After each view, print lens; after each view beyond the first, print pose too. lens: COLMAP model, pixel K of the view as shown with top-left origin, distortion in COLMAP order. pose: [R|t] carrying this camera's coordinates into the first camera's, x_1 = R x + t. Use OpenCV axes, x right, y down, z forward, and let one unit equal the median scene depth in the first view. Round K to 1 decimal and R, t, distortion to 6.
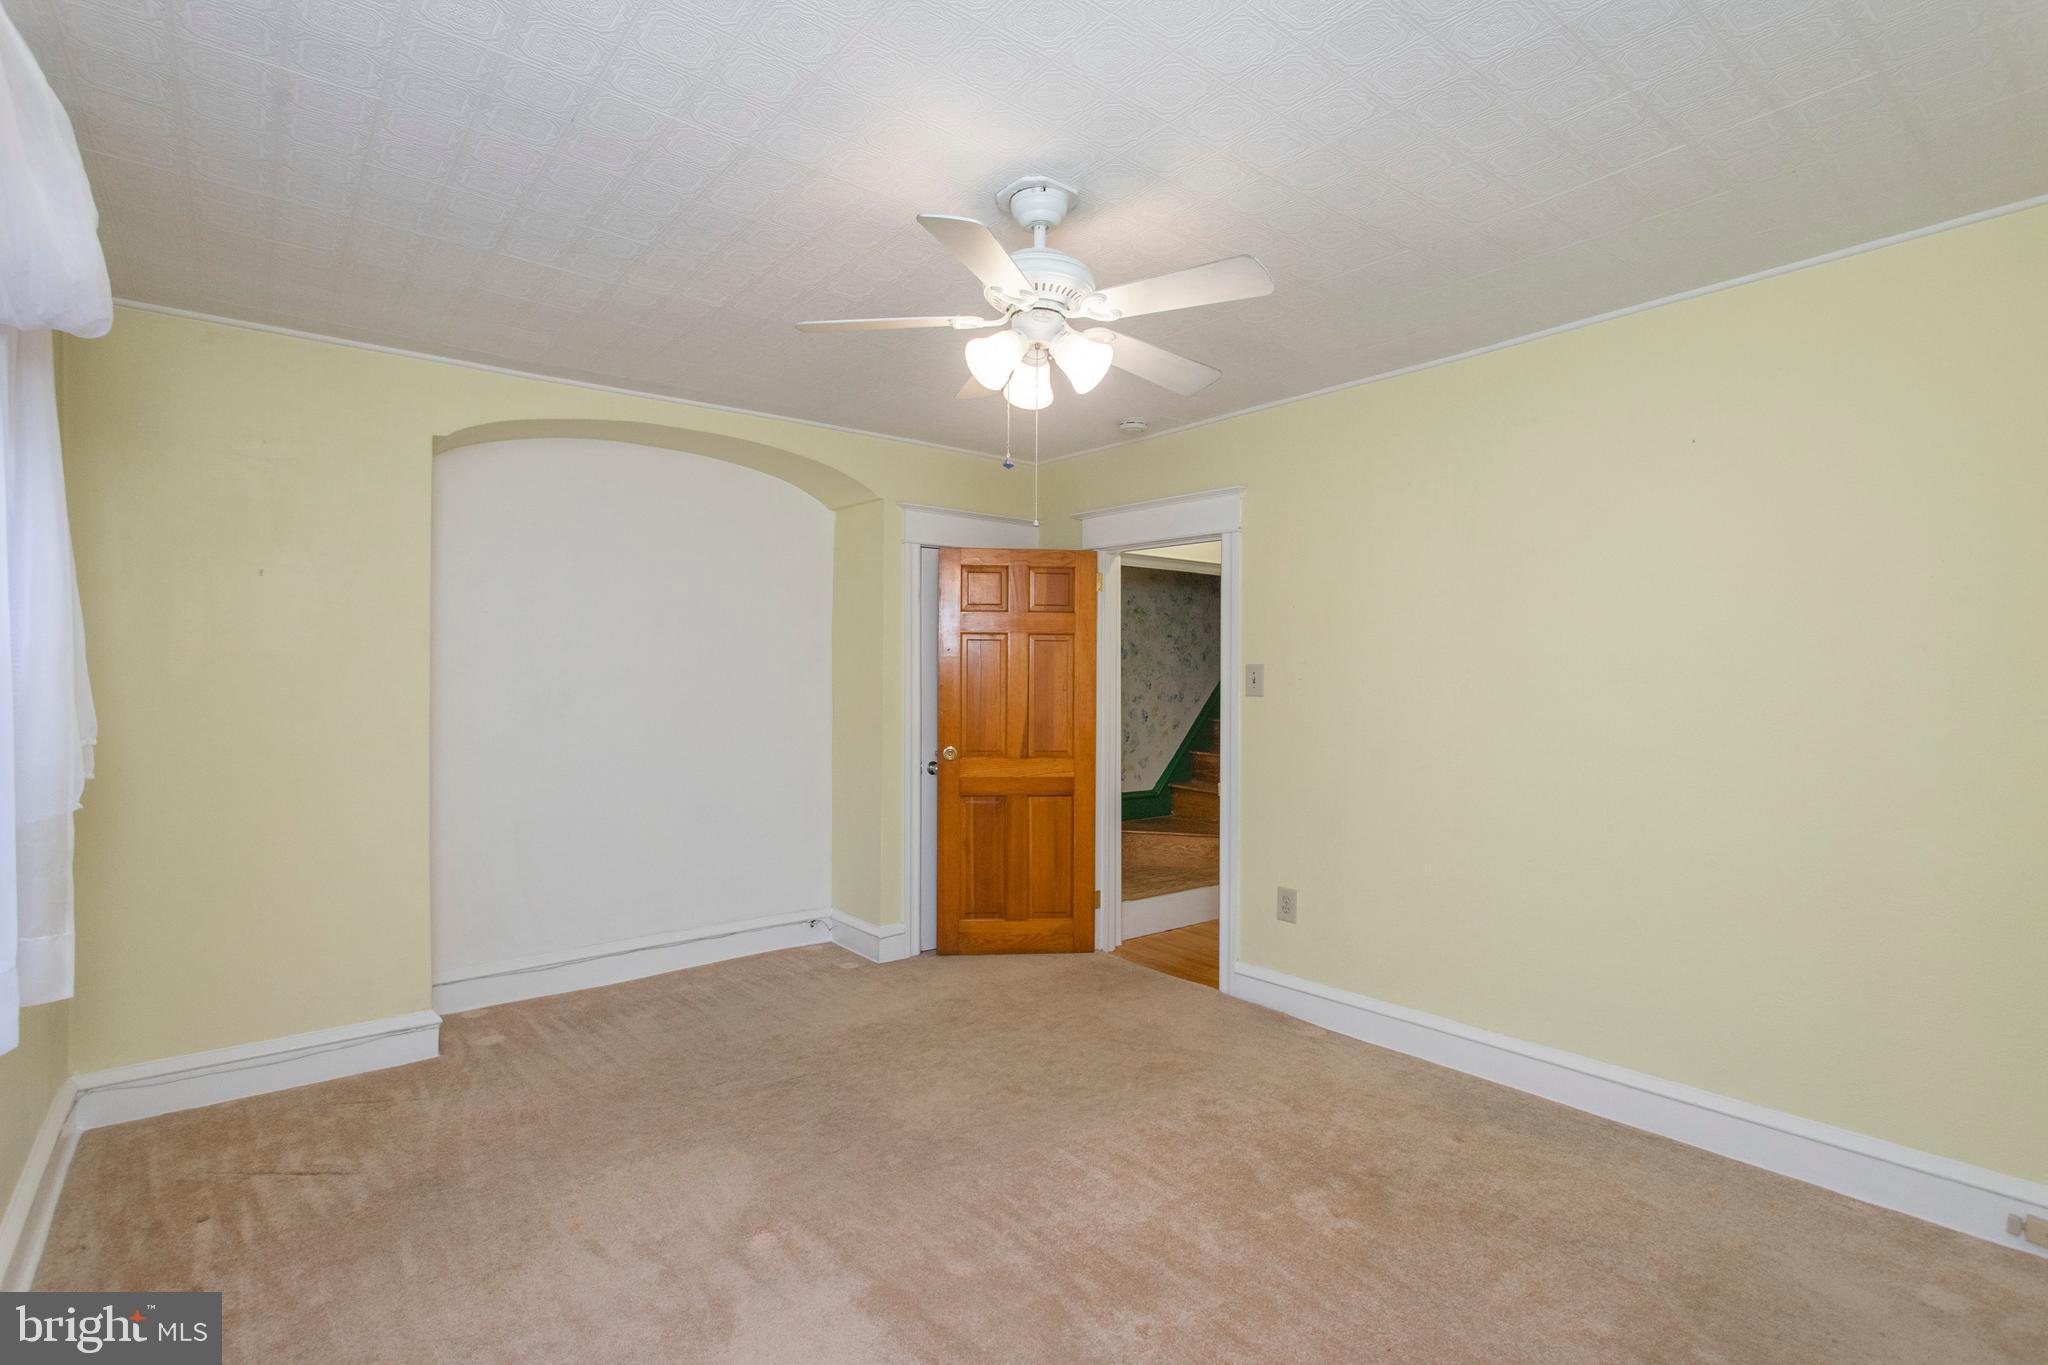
lens RADIAL K [[990.0, 0, 1024.0], [0, 990.0, 682.5], [0, 0, 1]] dist [-0.002617, 0.000784]
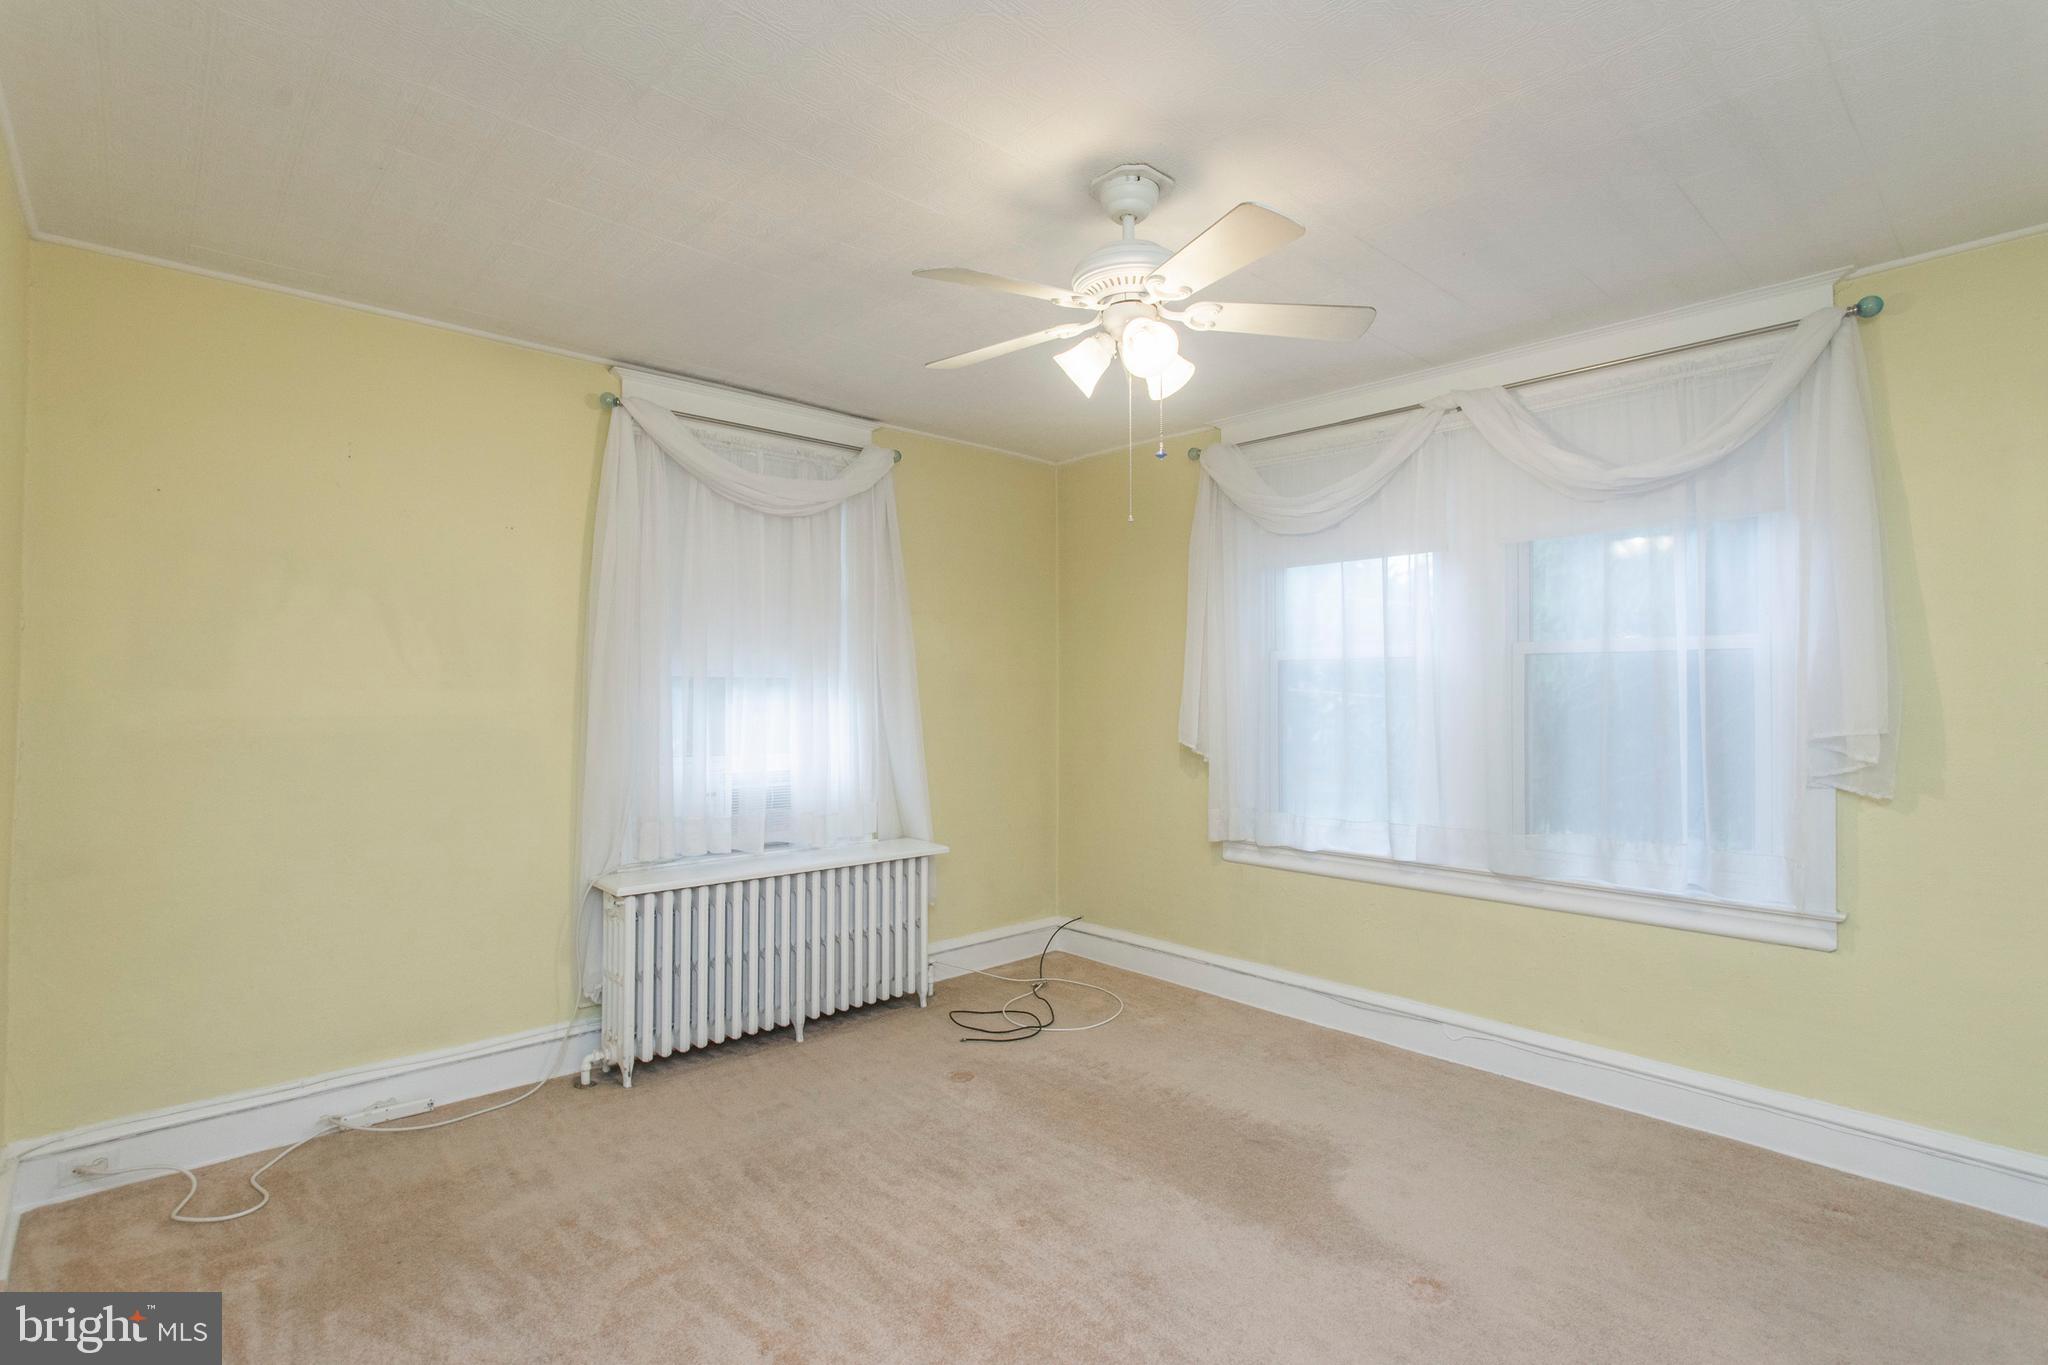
lens RADIAL K [[942.0, 0, 1013.1], [0, 942.0, 685.8], [0, 0, 1]] dist [-0.004728, -0.000223]
pose [[-0.997552, -0.003878, -0.069825, 0.103392], [-0.004618, 0.999935, 0.010430, -0.003996], [0.069780, 0.010727, -0.997505, 1.017465]]
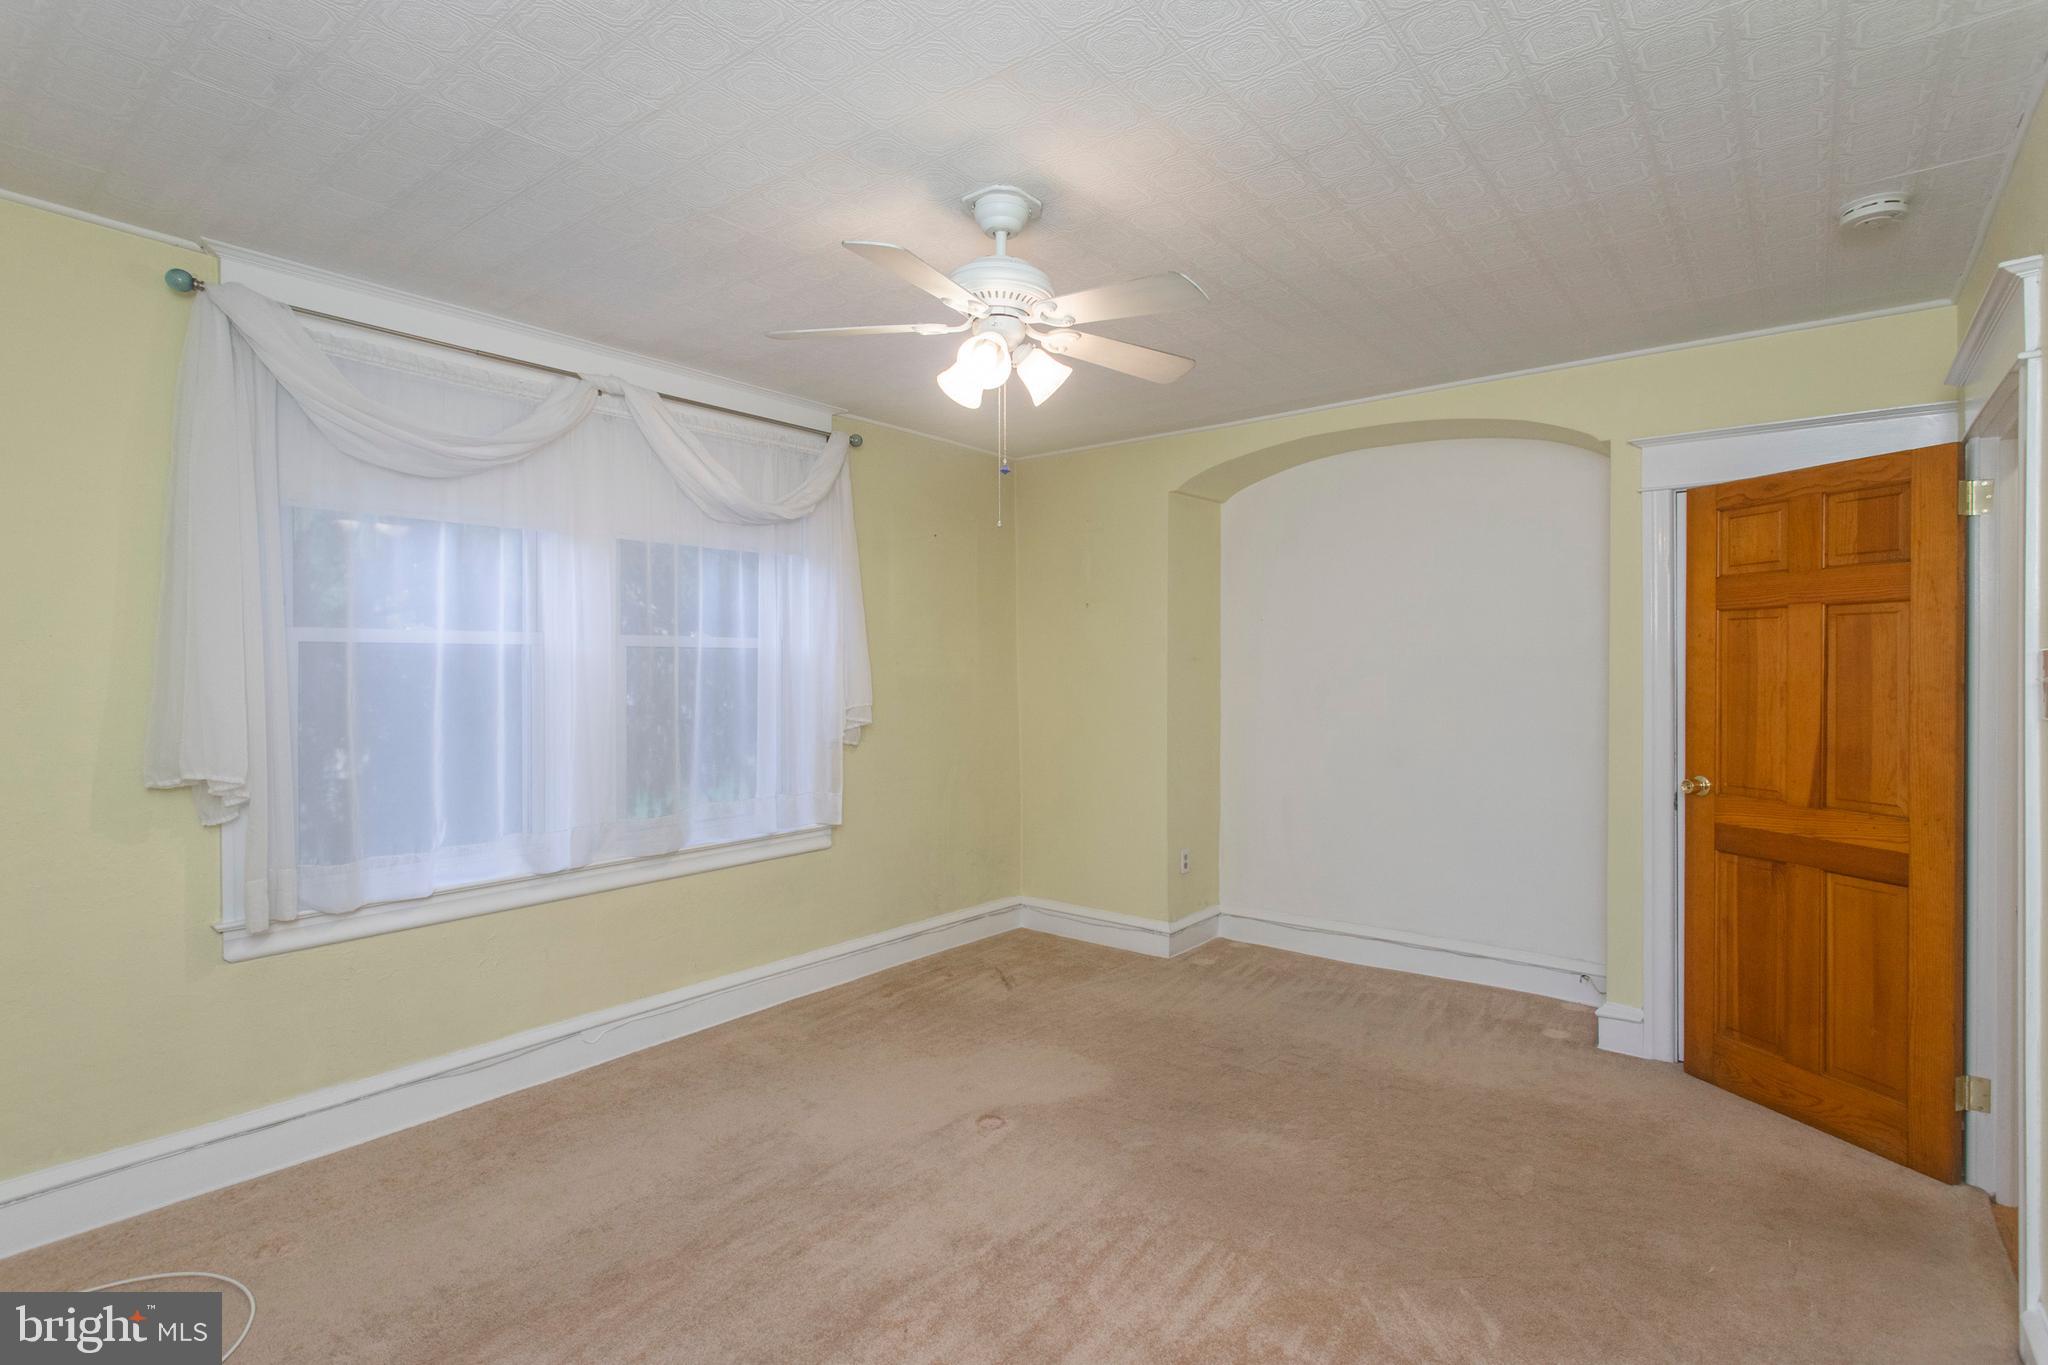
lens RADIAL K [[990.0, 0, 1024.0], [0, 990.0, 682.5], [0, 0, 1]] dist [-0.002617, 0.000784]
pose [[0.203232, 0.011485, -0.979063, 0.540503], [-0.005234, 0.999930, 0.010644, -0.005029], [0.979117, 0.002961, 0.203278, 0.434926]]
